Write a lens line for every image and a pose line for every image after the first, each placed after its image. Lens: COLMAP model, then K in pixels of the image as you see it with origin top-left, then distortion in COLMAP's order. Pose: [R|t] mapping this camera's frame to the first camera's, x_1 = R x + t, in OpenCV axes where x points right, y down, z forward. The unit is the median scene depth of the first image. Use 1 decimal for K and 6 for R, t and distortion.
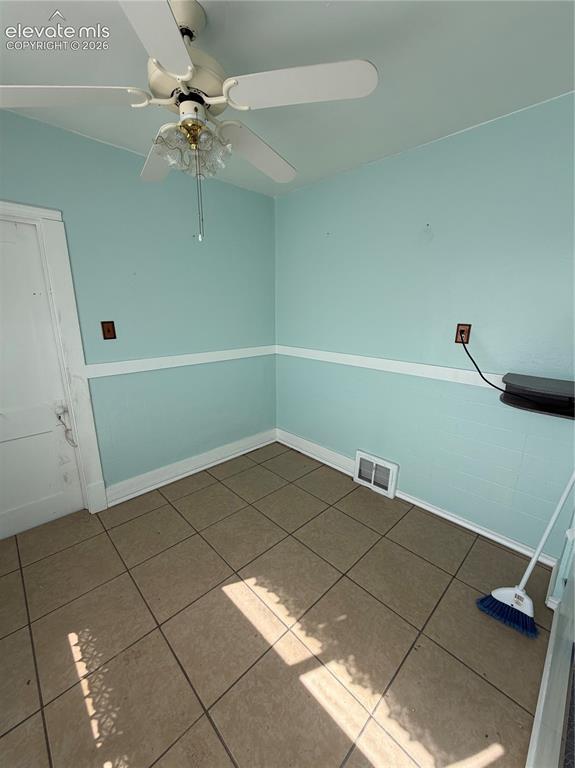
lens RADIAL K [[306.4, 0, 289.4], [0, 306.4, 382.4], [0, 0, 1]] dist [-0.001096, 0.000578]
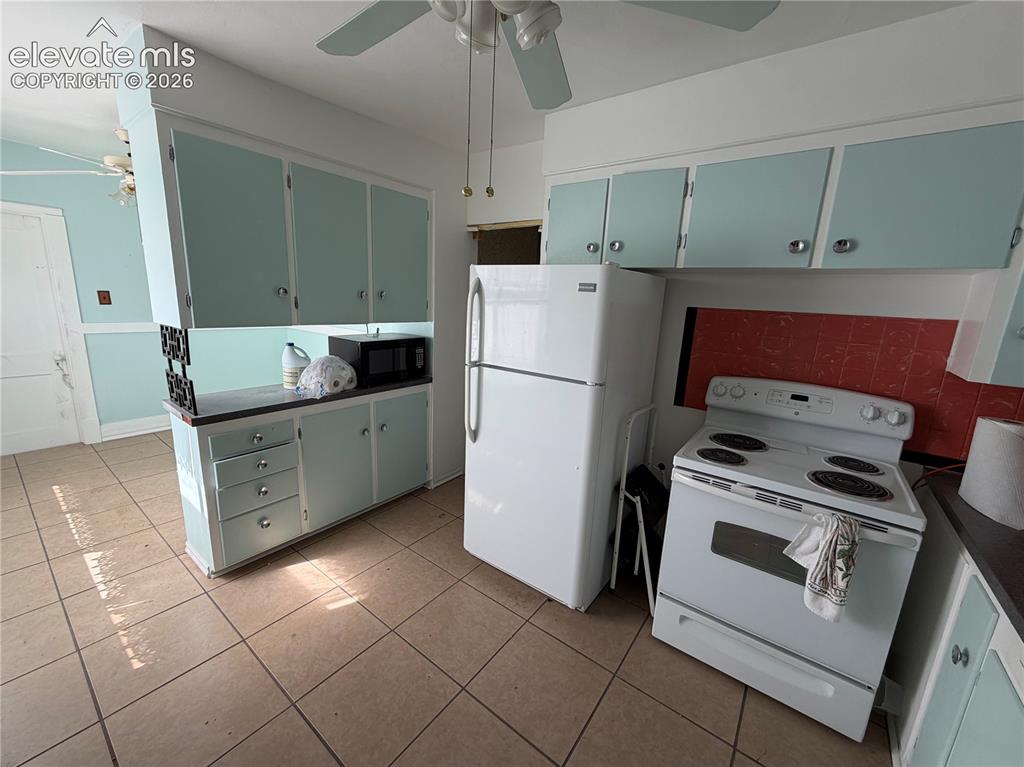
lens RADIAL K [[408.5, 0, 509.8], [0, 408.5, 383.6], [0, 0, 1]] dist [-0.001096, 0.000578]
pose [[0.988840, 0.005560, 0.148875, 1.066413], [-0.001131, 0.999555, -0.029819, 0.304167], [-0.148975, 0.029318, 0.988406, -1.191539]]
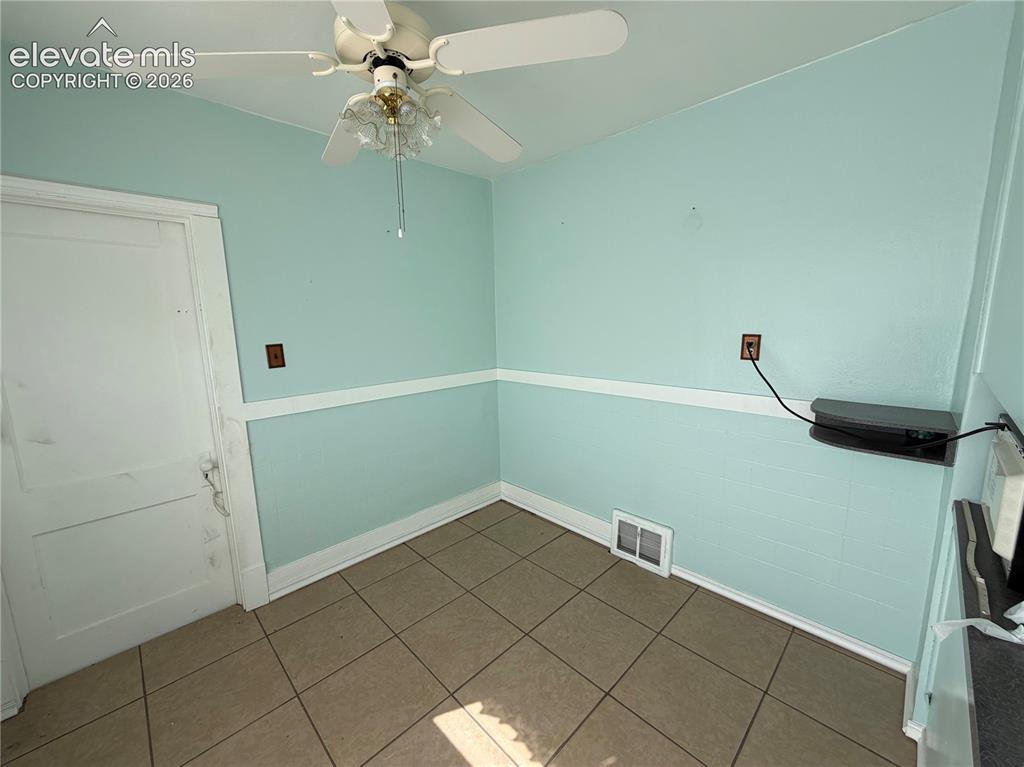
lens RADIAL K [[408.5, 0, 511.3], [0, 408.5, 383.2], [0, 0, 1]] dist [-0.001096, 0.000578]
pose [[0.999581, -0.028913, -0.001172, -0.017591], [0.028722, 0.996274, -0.081321, -0.007044], [0.003519, 0.081254, 0.996687, 0.012705]]
